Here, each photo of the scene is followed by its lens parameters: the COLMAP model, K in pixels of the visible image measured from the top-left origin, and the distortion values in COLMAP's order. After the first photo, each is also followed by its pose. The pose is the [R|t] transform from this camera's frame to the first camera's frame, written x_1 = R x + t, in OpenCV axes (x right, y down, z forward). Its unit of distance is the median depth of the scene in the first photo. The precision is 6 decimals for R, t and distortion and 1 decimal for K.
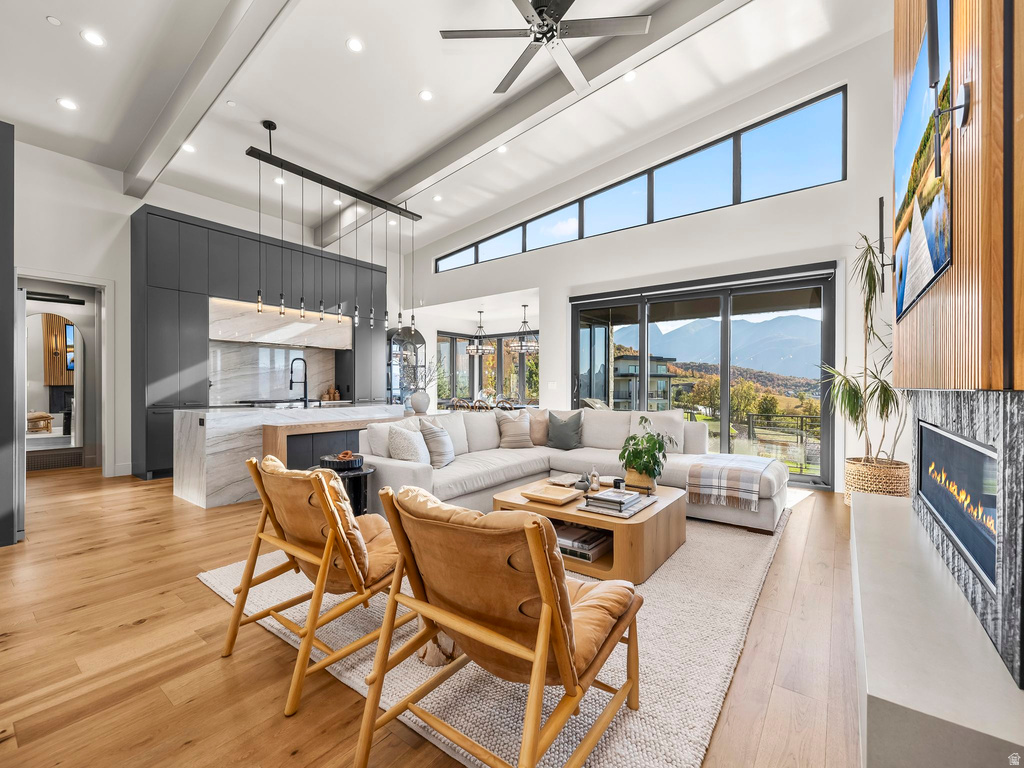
lens RADIAL K [[436.2, 0, 501.1], [0, 436.2, 383.5], [0, 0, 1]] dist [-0.000644, -0.000114]
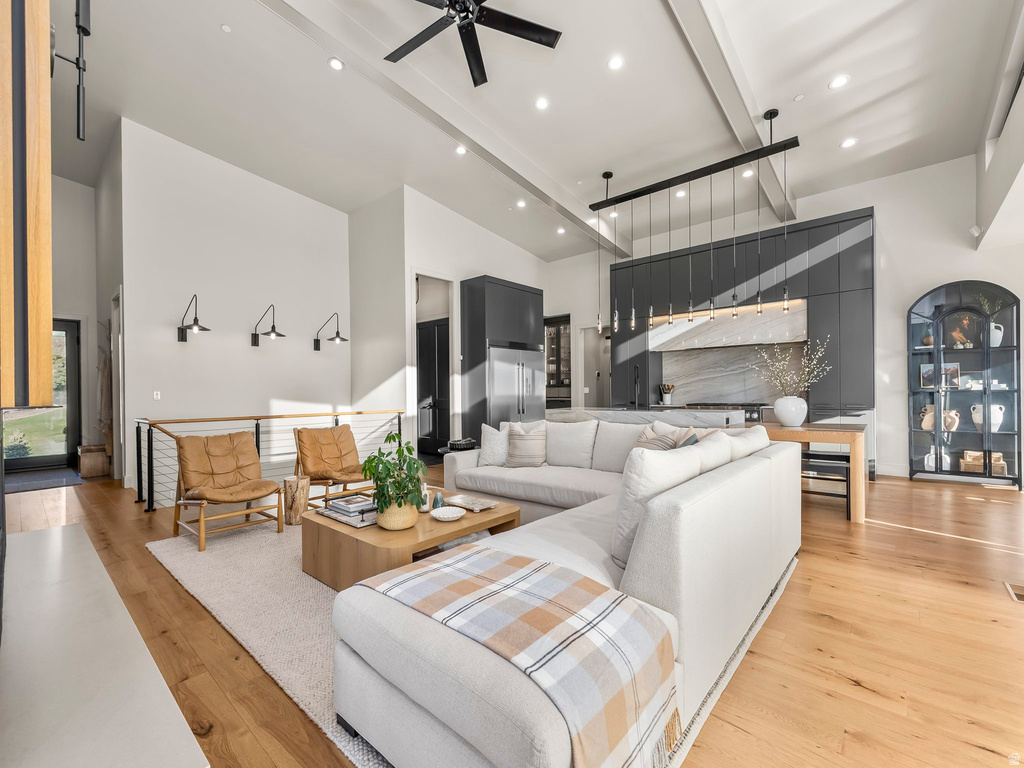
lens RADIAL K [[424.8, 0, 524.8], [0, 424.8, 393.6], [0, 0, 1]] dist [0.000369, 0.000226]
pose [[-0.052133, 0.003543, -0.998634, 0.434361], [0.015890, 0.999870, 0.002718, 0.005575], [0.998514, -0.015727, -0.052183, 0.537507]]
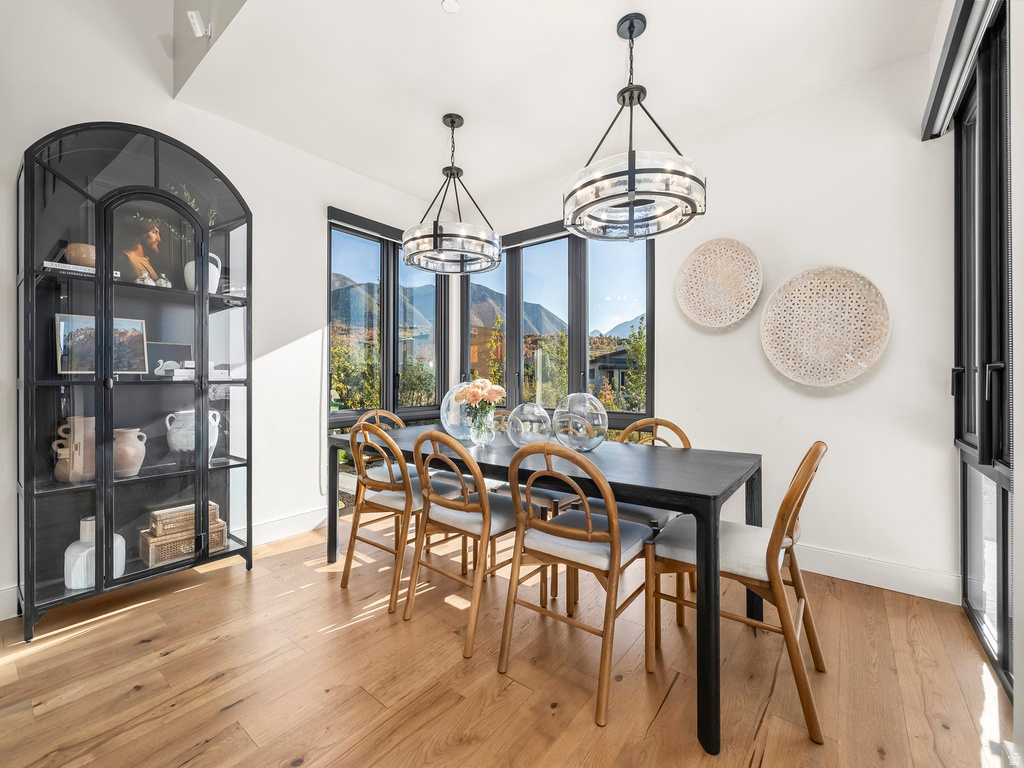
lens RADIAL K [[435.8, 0, 492.2], [0, 435.8, 373.8], [0, 0, 1]] dist [-0.002166, -0.000159]
pose [[0.999587, -0.007826, -0.027665, -0.017703], [0.007711, 0.999961, -0.004248, 0.011044], [0.027698, 0.004033, 0.999608, 0.886722]]
